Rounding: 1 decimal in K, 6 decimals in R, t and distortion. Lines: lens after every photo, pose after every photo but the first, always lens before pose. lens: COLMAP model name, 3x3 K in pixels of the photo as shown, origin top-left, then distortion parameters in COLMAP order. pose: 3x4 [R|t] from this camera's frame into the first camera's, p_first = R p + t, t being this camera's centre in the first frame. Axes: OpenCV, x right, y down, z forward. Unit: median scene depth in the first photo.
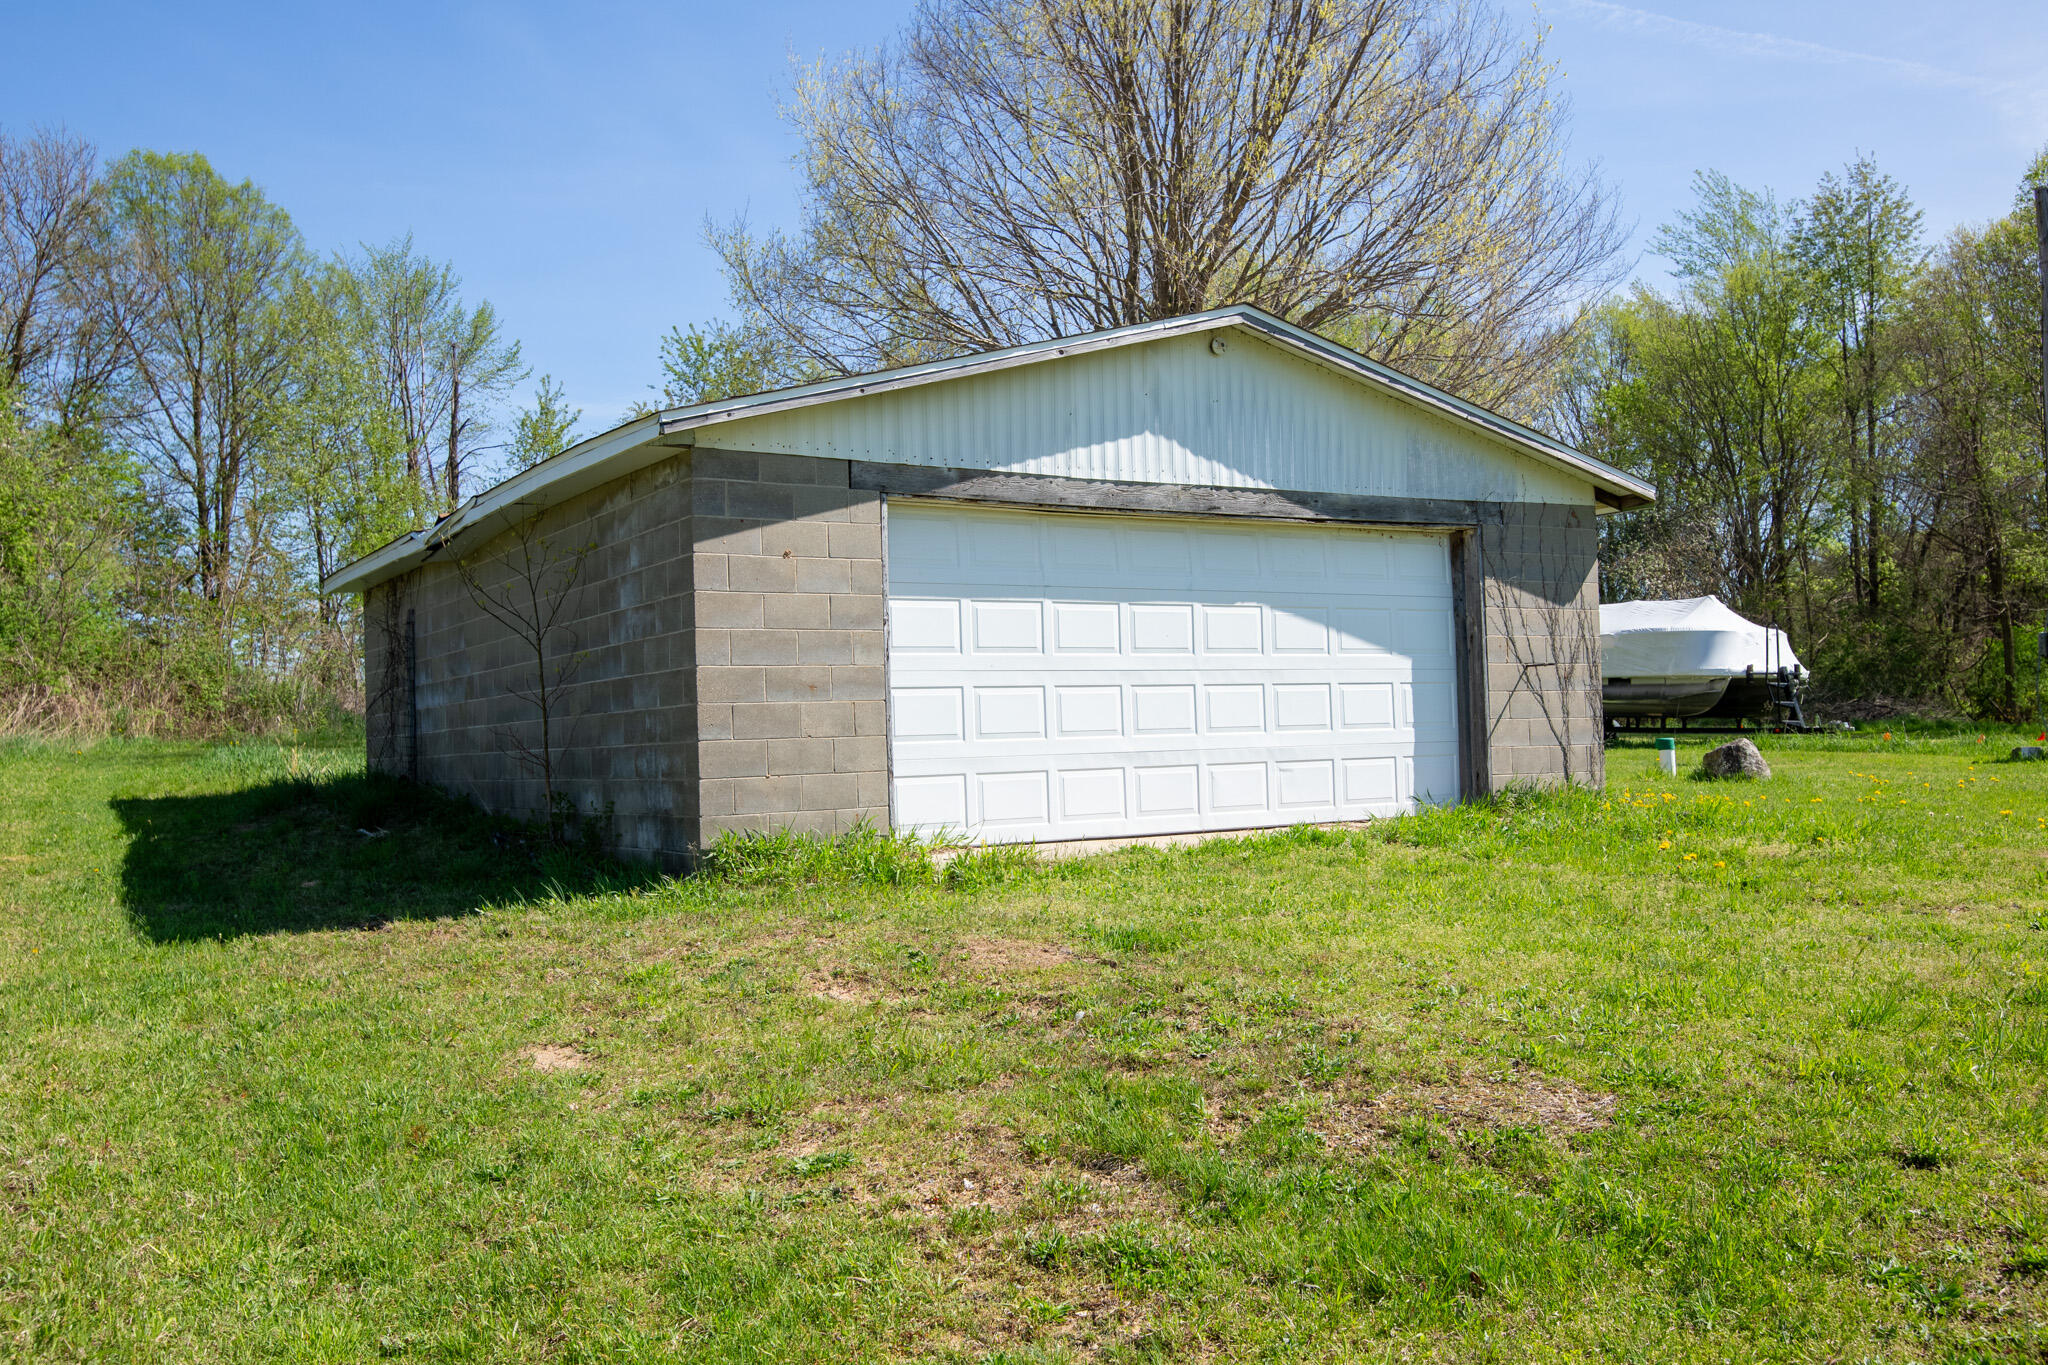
lens RADIAL K [[1722.8, 0, 1023.8], [0, 1722.8, 679.2], [0, 0, 1]] dist [0.012558, 0.007693]
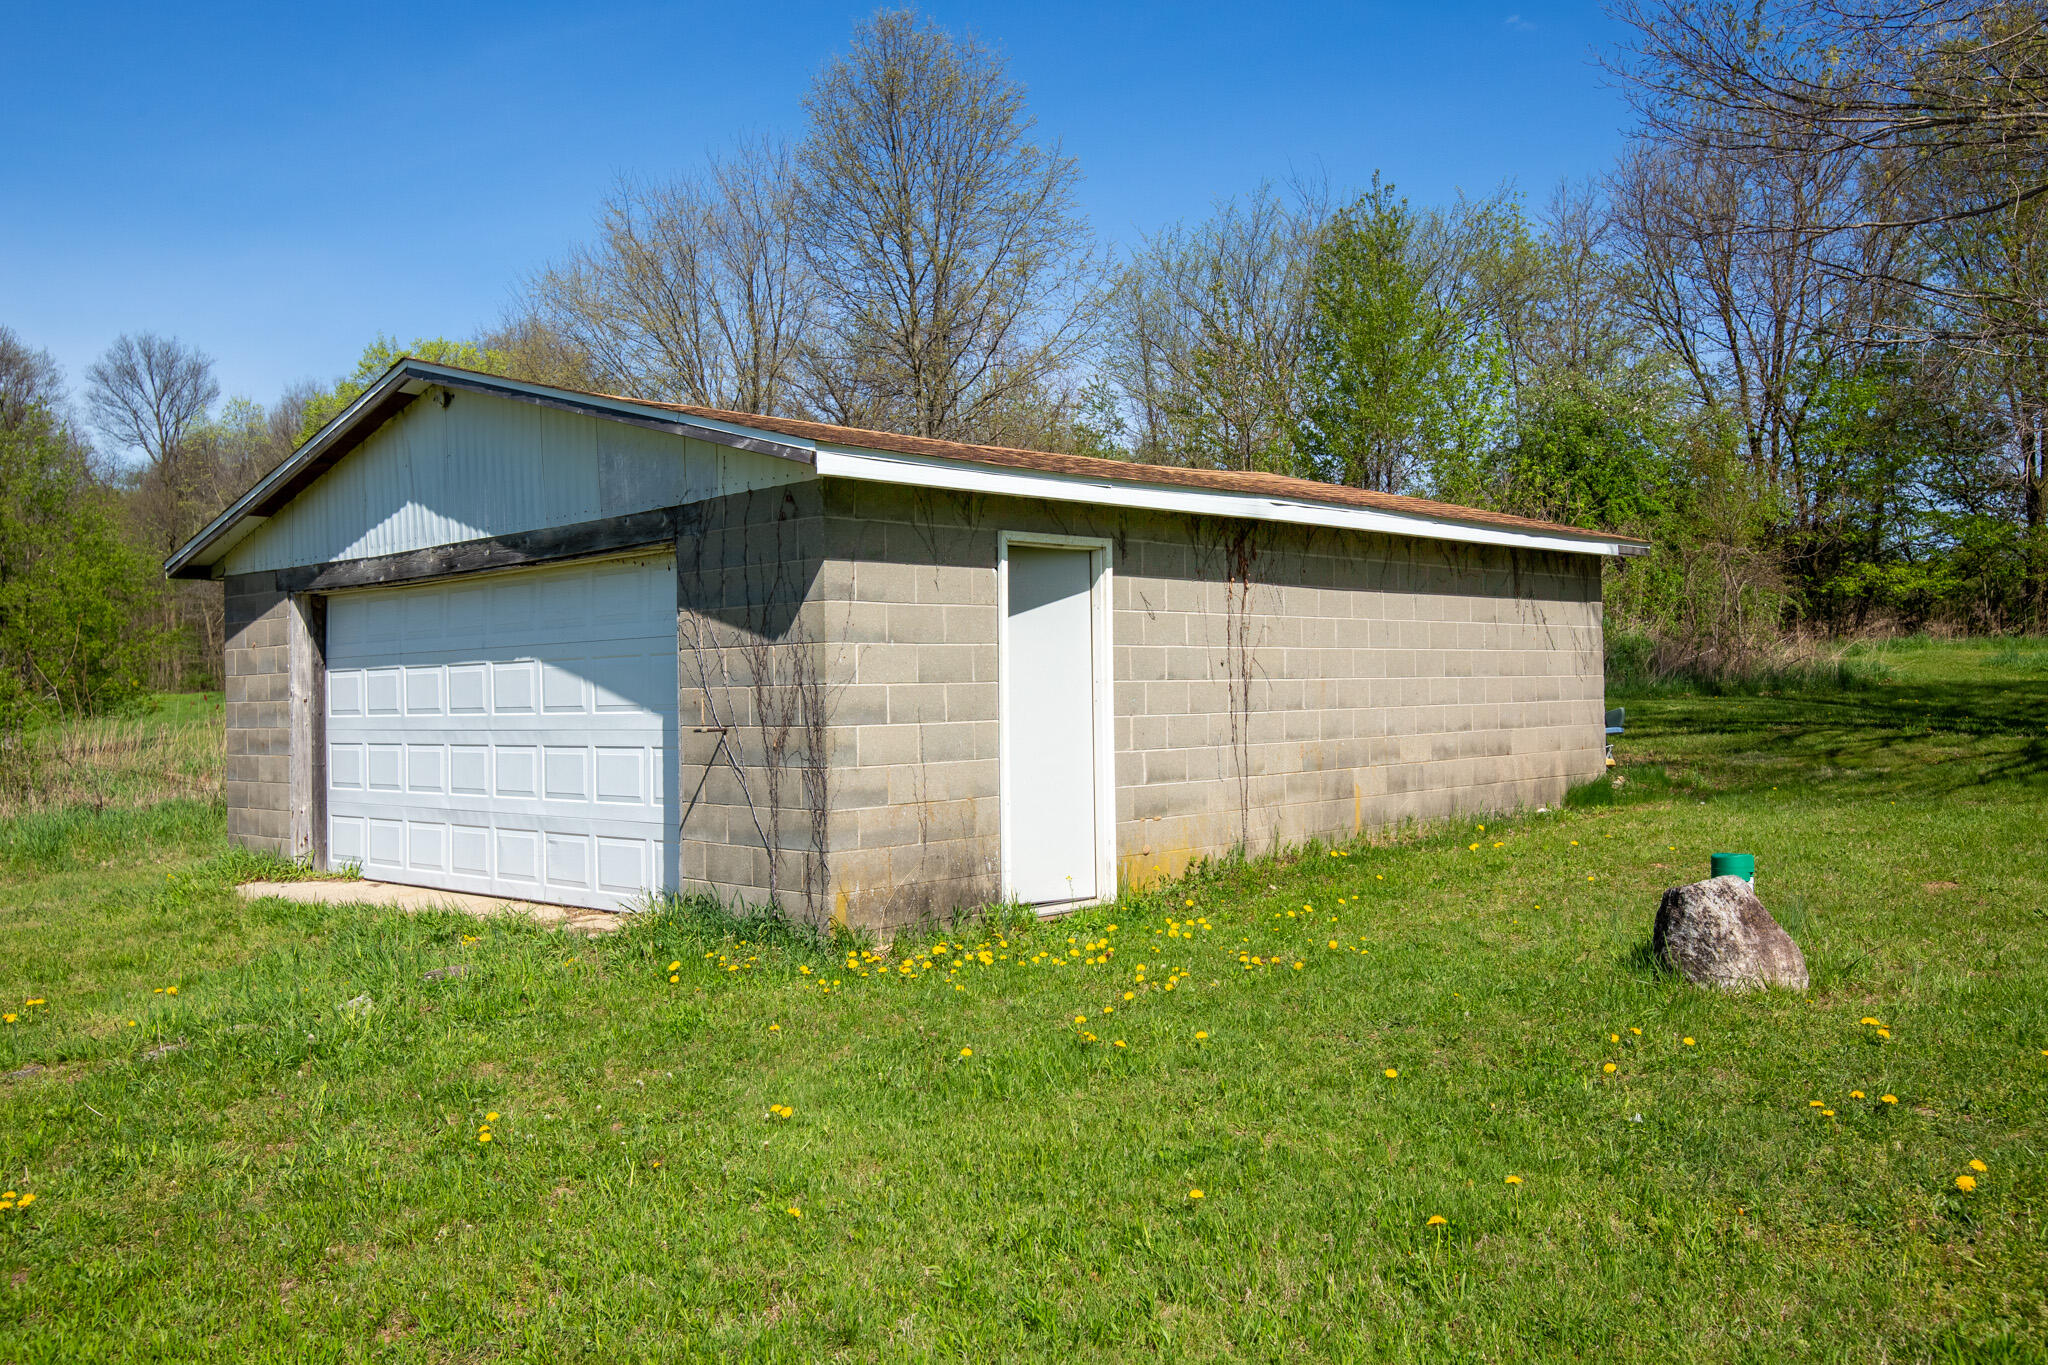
lens RADIAL K [[1722.8, 0, 1005.9], [0, 1722.8, 671.4], [0, 0, 1]] dist [0.012558, 0.007693]
pose [[0.231908, 0.015964, -0.972607, 1.089754], [0.053883, 0.998119, 0.029231, -0.050087], [0.971244, -0.059186, 0.230612, 1.034694]]
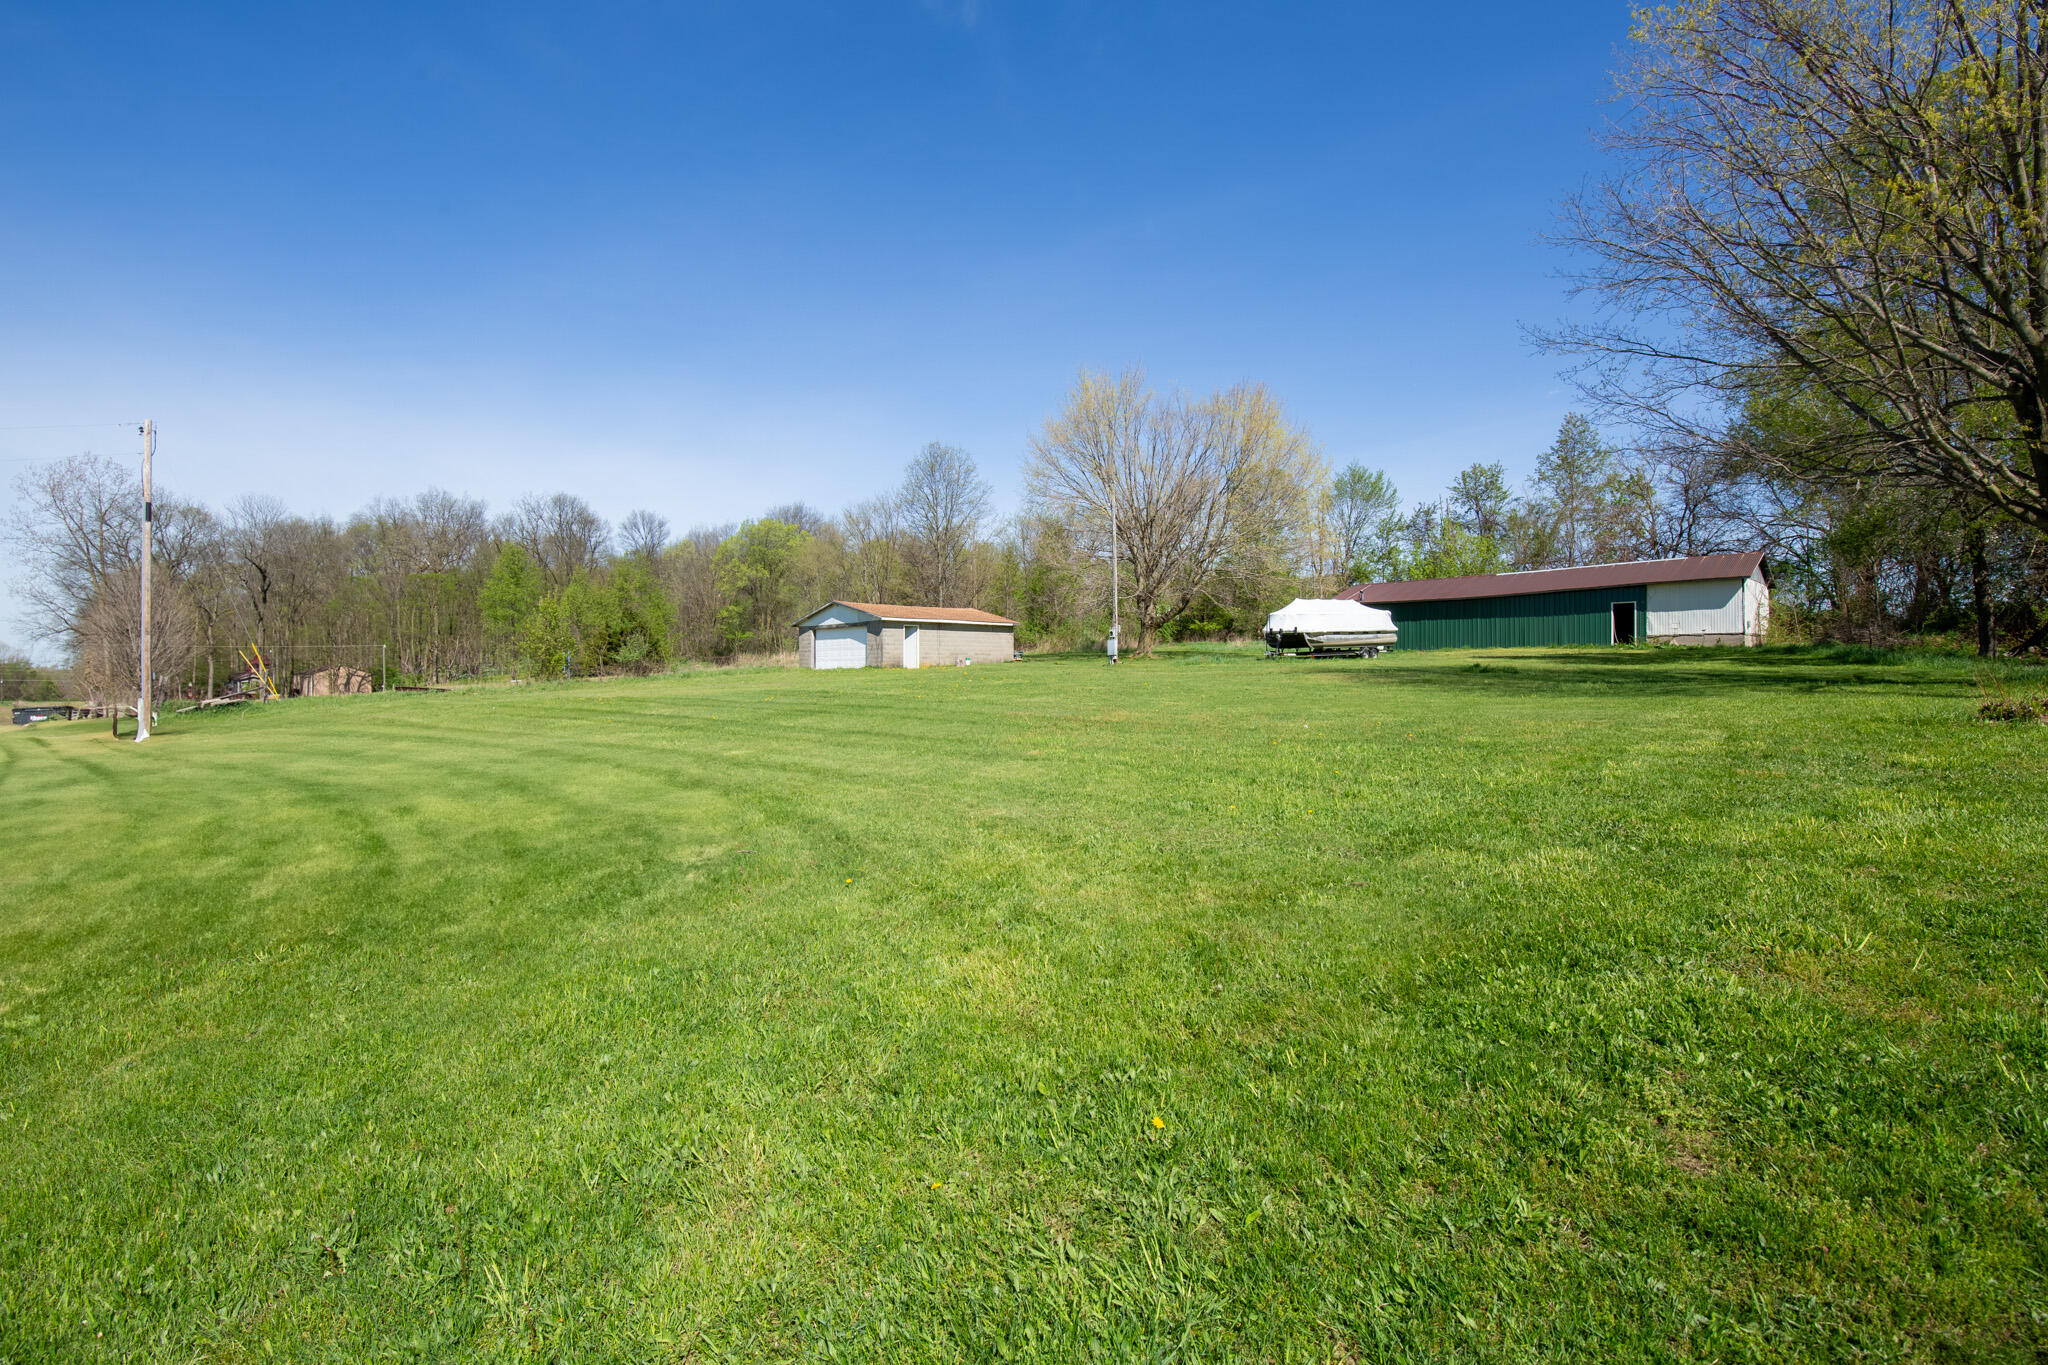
lens RADIAL K [[854.0, 0, 1026.5], [0, 854.0, 678.6], [0, 0, 1]] dist [-0.018500, -0.000369]
pose [[0.238252, 0.042396, -0.970277, 3.819834], [0.038485, 0.997850, 0.053051, -0.036806], [0.970440, -0.049981, 0.236108, 0.872184]]
